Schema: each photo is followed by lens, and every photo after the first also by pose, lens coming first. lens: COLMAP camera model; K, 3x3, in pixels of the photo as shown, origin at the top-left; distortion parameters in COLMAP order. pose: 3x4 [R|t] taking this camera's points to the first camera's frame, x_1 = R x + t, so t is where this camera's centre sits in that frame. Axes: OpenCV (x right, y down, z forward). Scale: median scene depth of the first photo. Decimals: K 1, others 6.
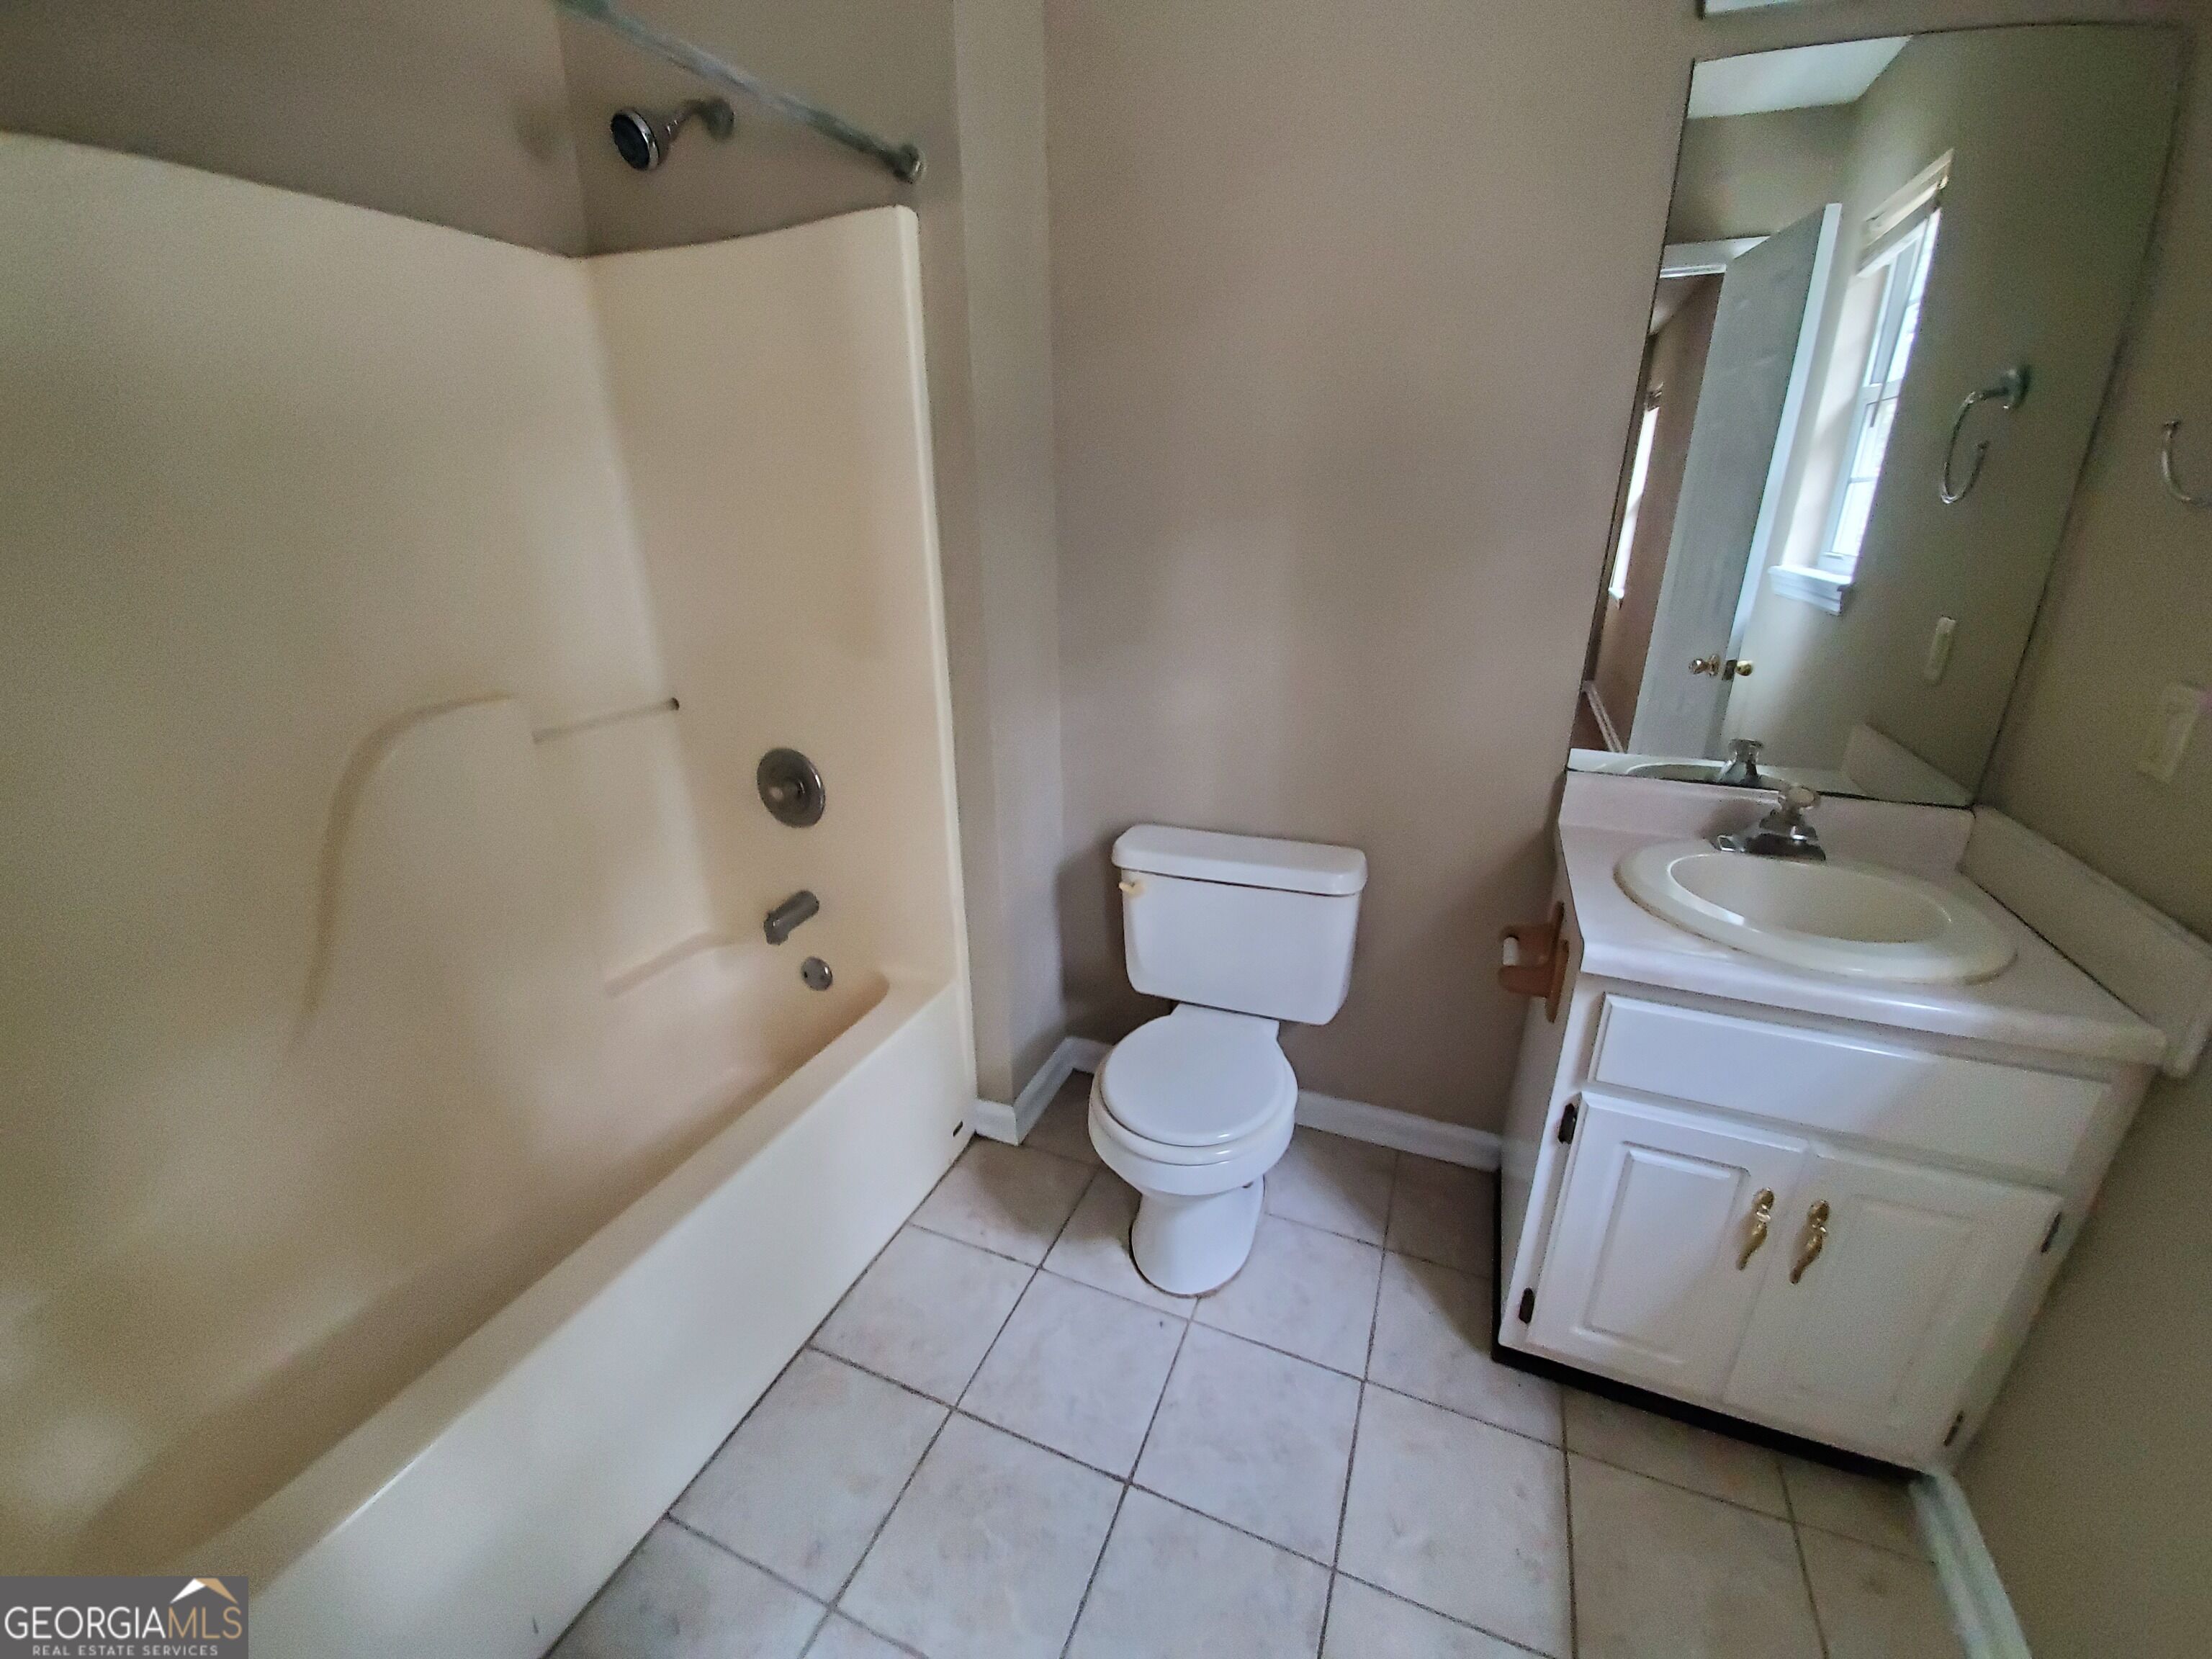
lens RADIAL K [[888.8, 0, 1106.0], [0, 888.8, 829.5], [0, 0, 1]] dist [-0.001611, -0.000135]
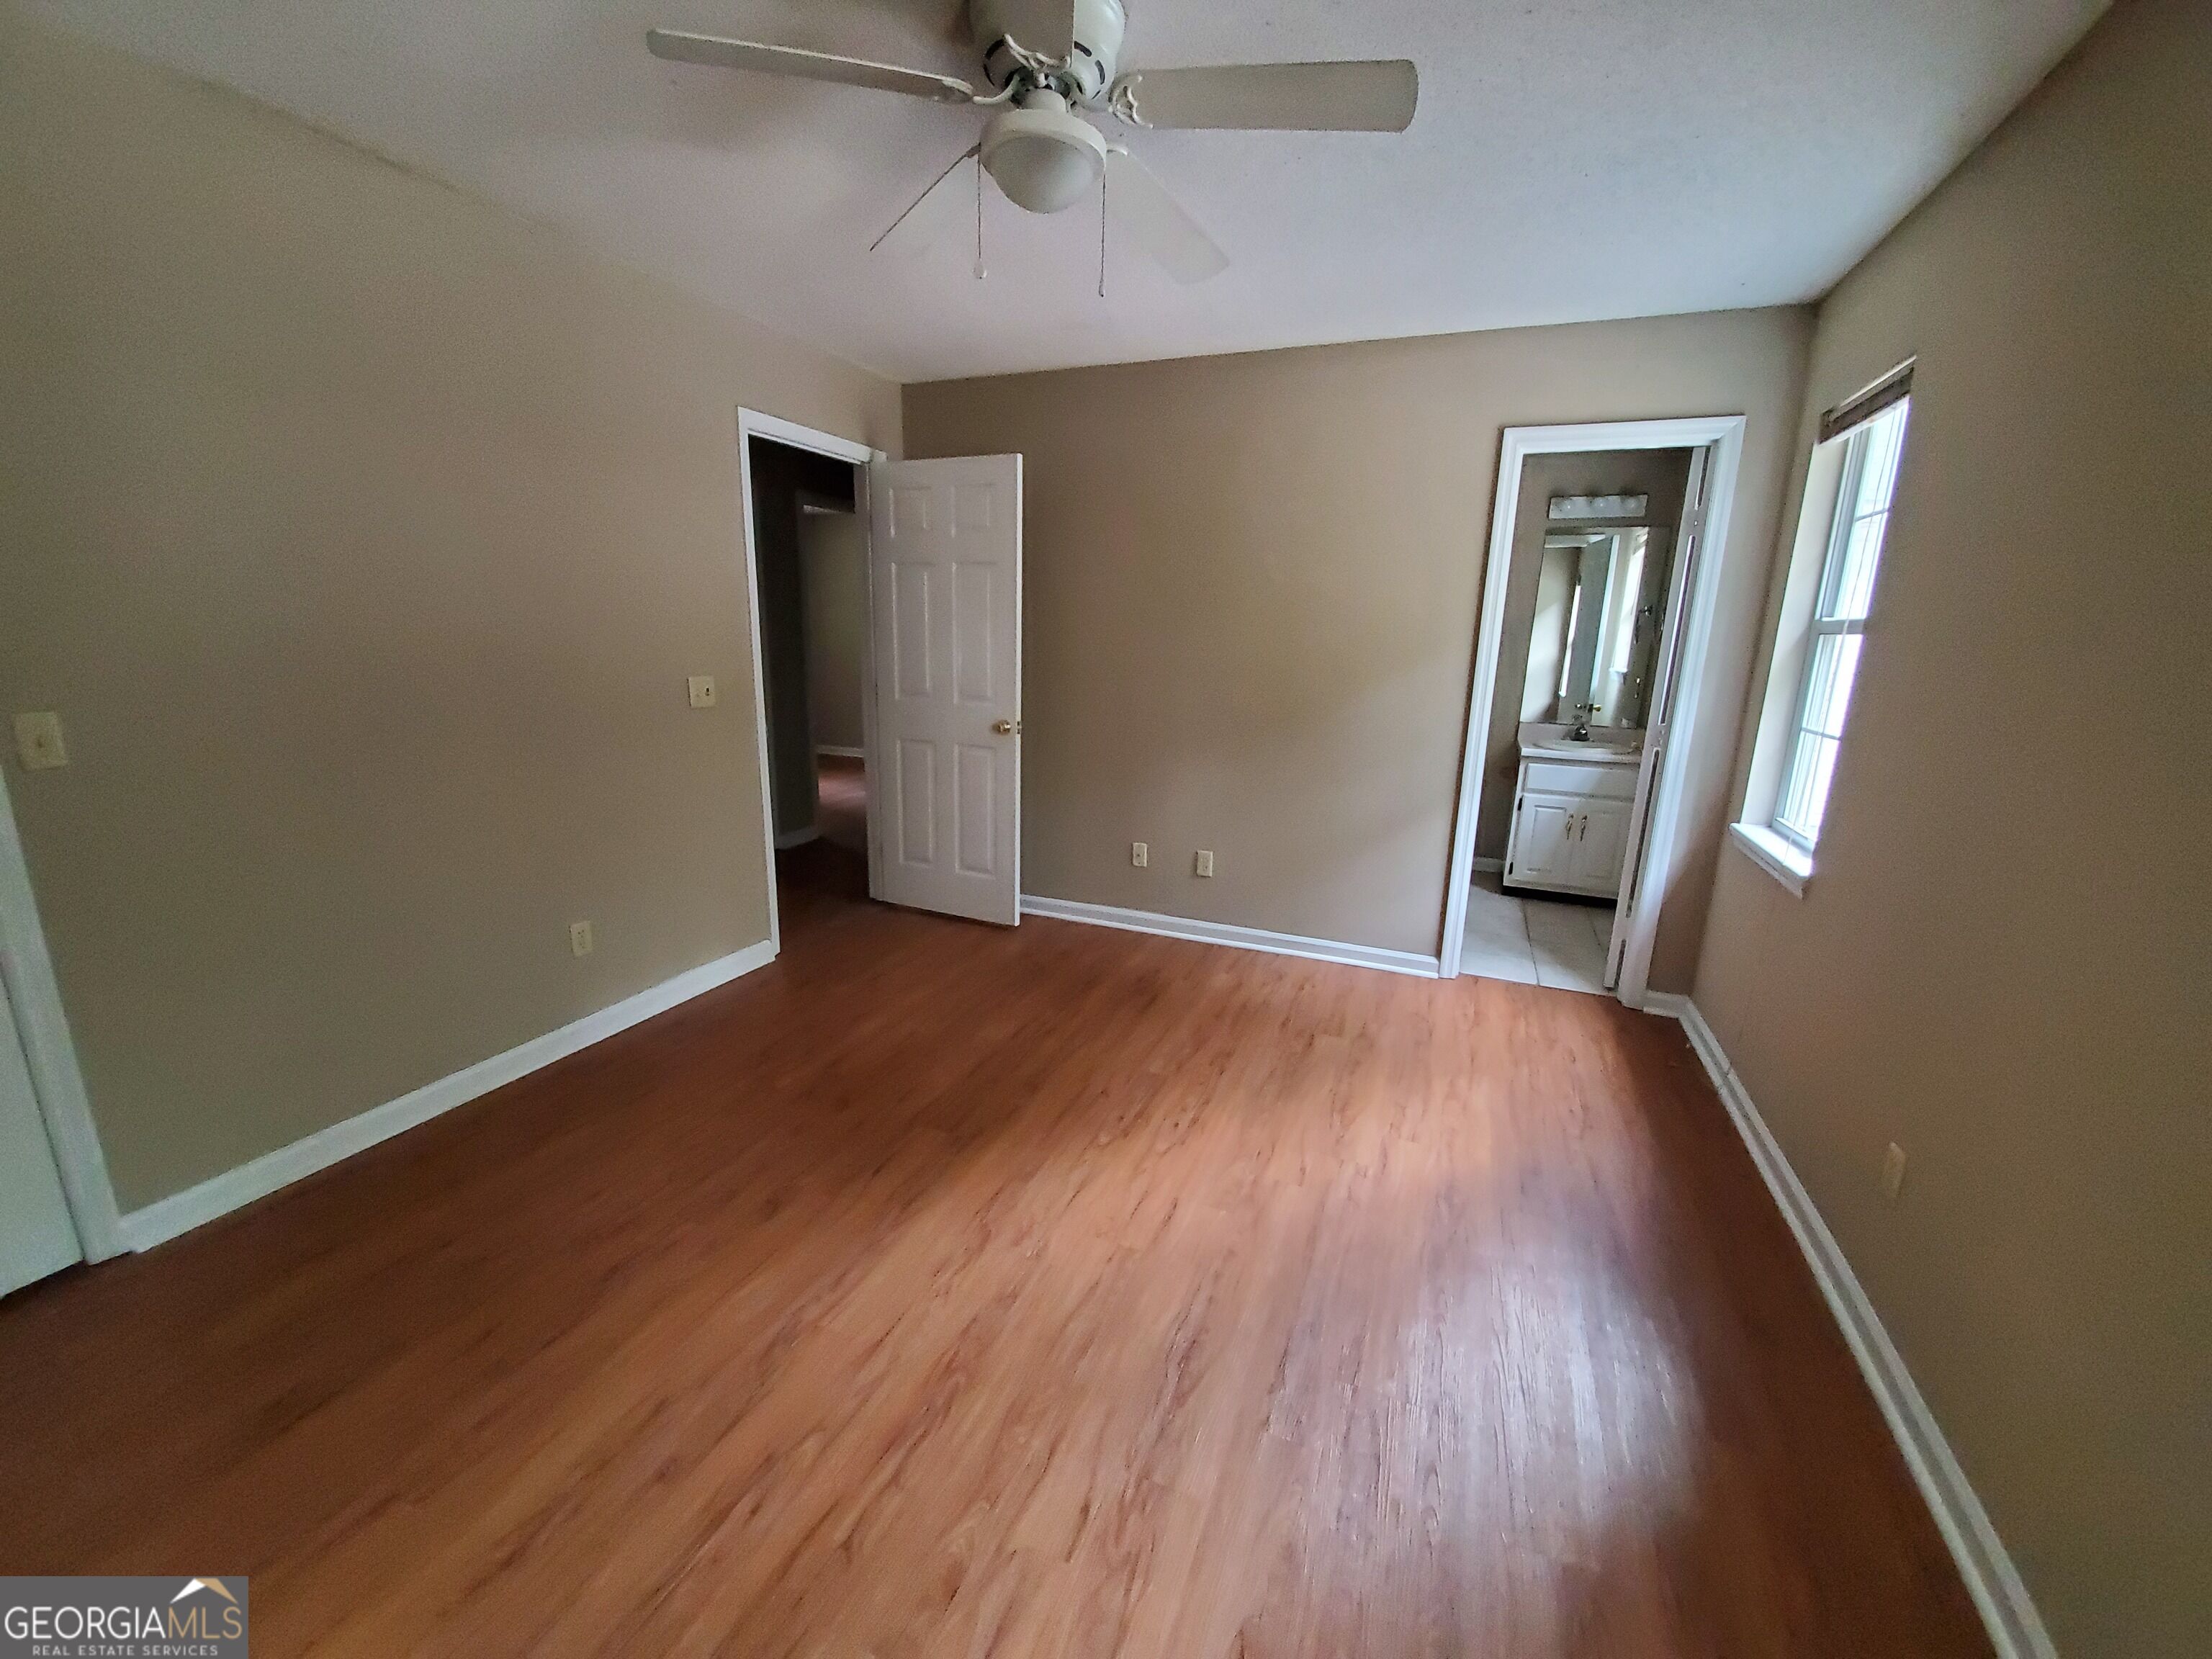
lens RADIAL K [[882.6, 0, 1106.0], [0, 882.6, 829.5], [0, 0, 1]] dist [0.000760, 0.000027]
pose [[0.999570, 0.029018, 0.004118, -1.188122], [-0.028244, 0.991238, -0.129033, 0.948130], [-0.007826, 0.128861, 0.991632, -2.559256]]
